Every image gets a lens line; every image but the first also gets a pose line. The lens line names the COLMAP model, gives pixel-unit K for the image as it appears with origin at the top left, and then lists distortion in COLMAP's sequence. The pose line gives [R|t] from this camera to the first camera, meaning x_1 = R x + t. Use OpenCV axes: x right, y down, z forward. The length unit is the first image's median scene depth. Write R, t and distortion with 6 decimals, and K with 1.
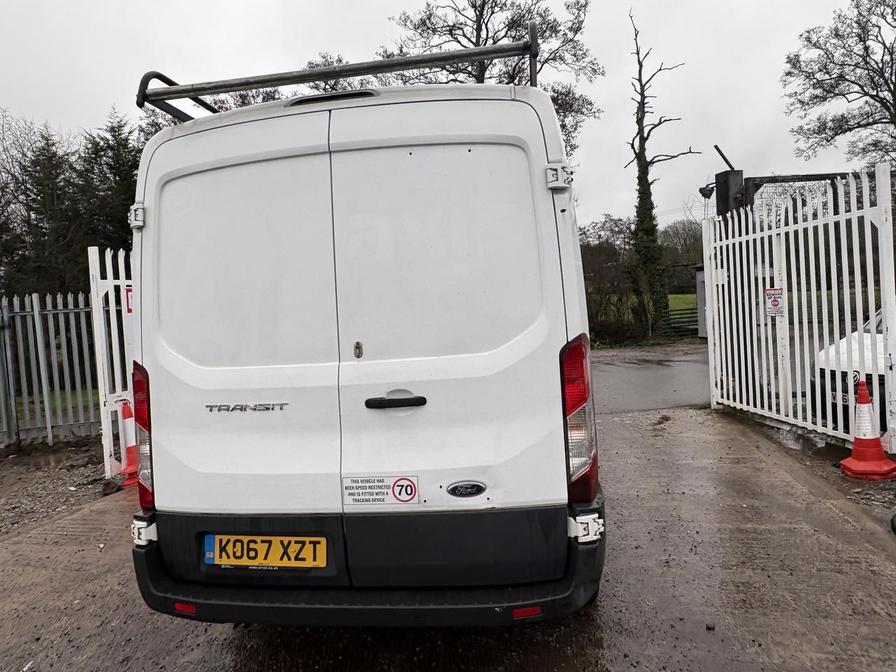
lens RADIAL K [[601.4, 0, 447.7], [0, 601.4, 327.0], [0, 0, 1]] dist [-0.000321, 0.002615]
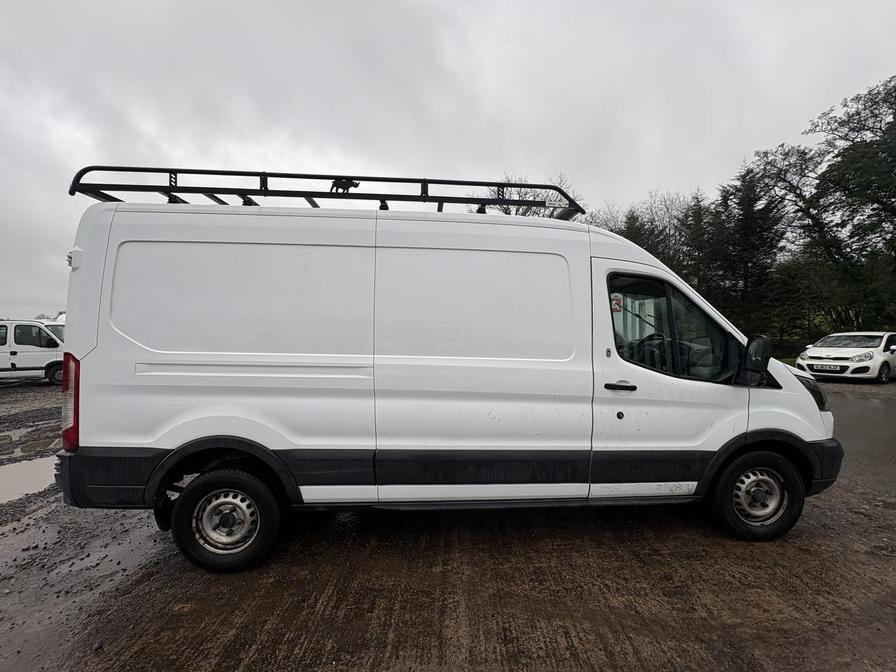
lens RADIAL K [[354.6, 0, 448.8], [0, 354.6, 336.3], [0, 0, 1]] dist [-0.004749, 0.001347]
pose [[0.214646, 0.079809, -0.973426, 1.357443], [-0.018732, 0.996809, 0.077595, -0.126766], [0.976512, 0.001578, 0.215456, 1.773328]]
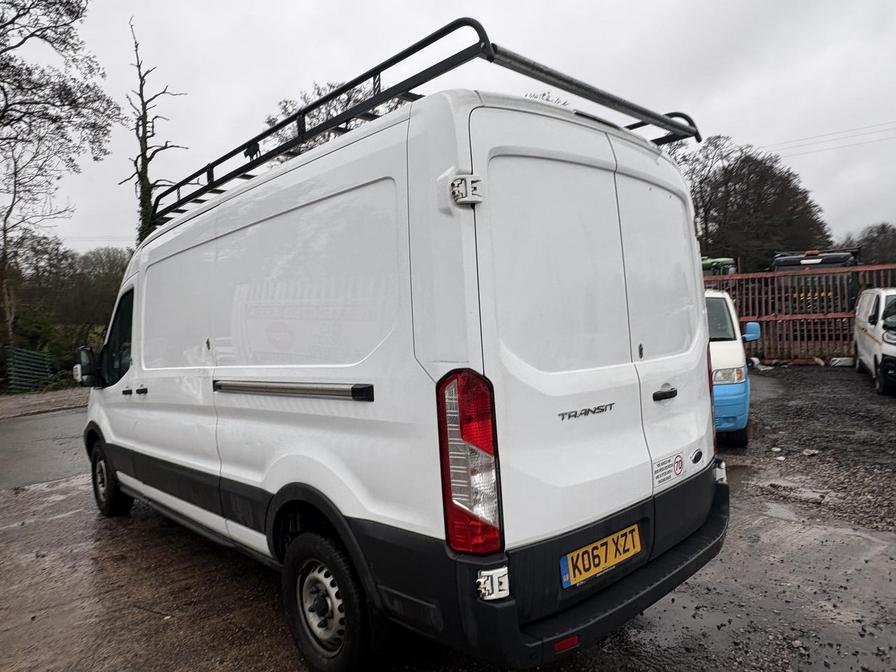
lens RADIAL K [[601.4, 0, 448.0], [0, 601.4, 336.7], [0, 0, 1]] dist [-0.000321, 0.002615]
pose [[0.616760, 0.015123, 0.787006, -1.234678], [0.016316, 0.999355, -0.031990, 0.040492], [-0.786982, 0.032571, 0.616115, 0.570874]]
